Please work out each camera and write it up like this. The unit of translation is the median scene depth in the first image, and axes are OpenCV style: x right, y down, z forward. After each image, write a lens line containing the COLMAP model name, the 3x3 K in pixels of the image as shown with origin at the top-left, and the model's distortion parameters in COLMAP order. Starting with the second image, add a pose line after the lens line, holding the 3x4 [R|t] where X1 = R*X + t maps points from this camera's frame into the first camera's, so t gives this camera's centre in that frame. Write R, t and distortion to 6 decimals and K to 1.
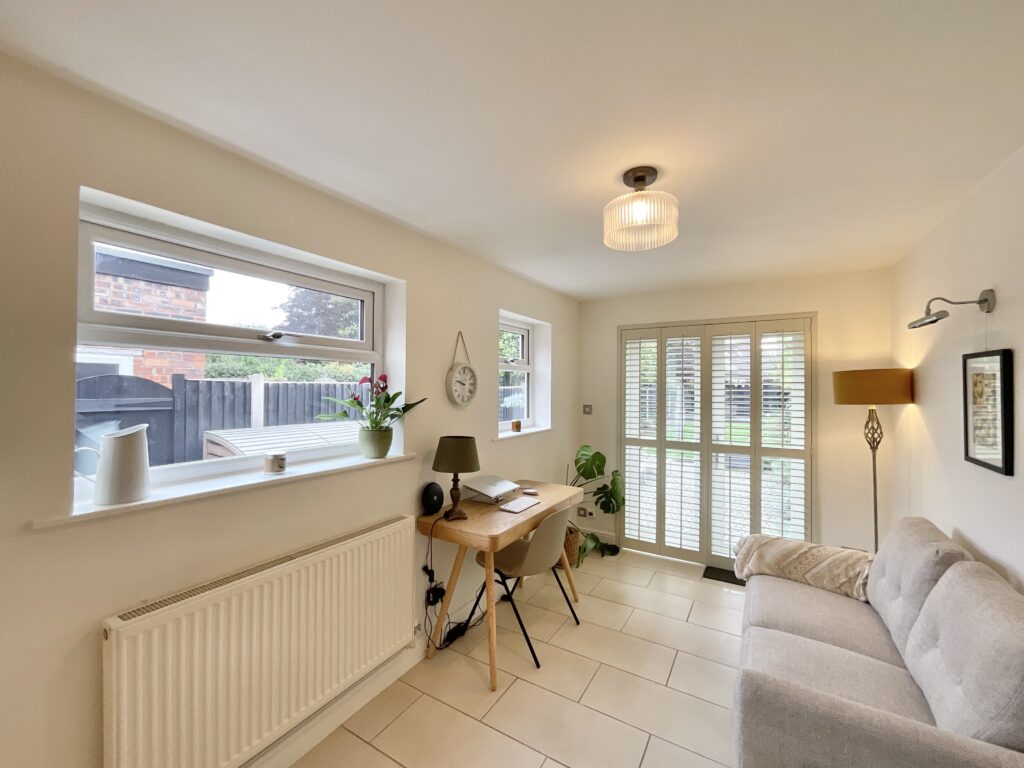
lens RADIAL K [[415.4, 0, 517.0], [0, 415.4, 390.5], [0, 0, 1]] dist [0.001347, 0.000047]
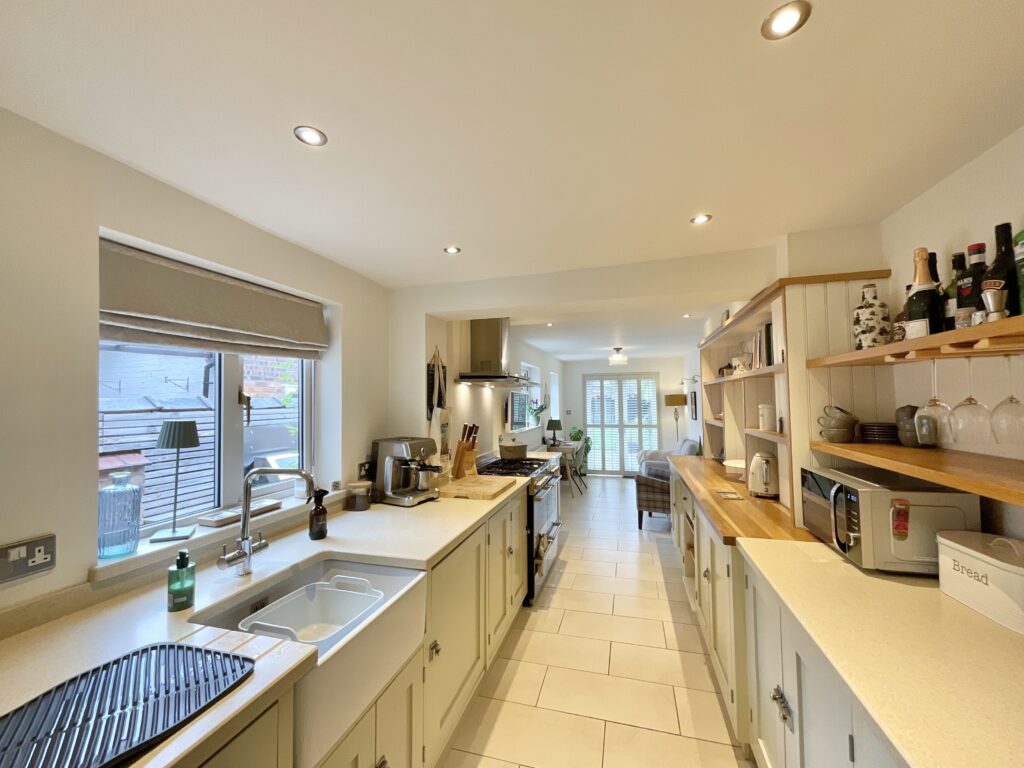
lens RADIAL K [[415.4, 0, 509.6], [0, 415.4, 381.0], [0, 0, 1]] dist [0.001347, 0.000047]
pose [[0.967876, -0.000818, 0.251425, -0.775370], [0.014086, 0.998601, -0.050976, -0.008259], [-0.251032, 0.052880, 0.966533, -1.169995]]
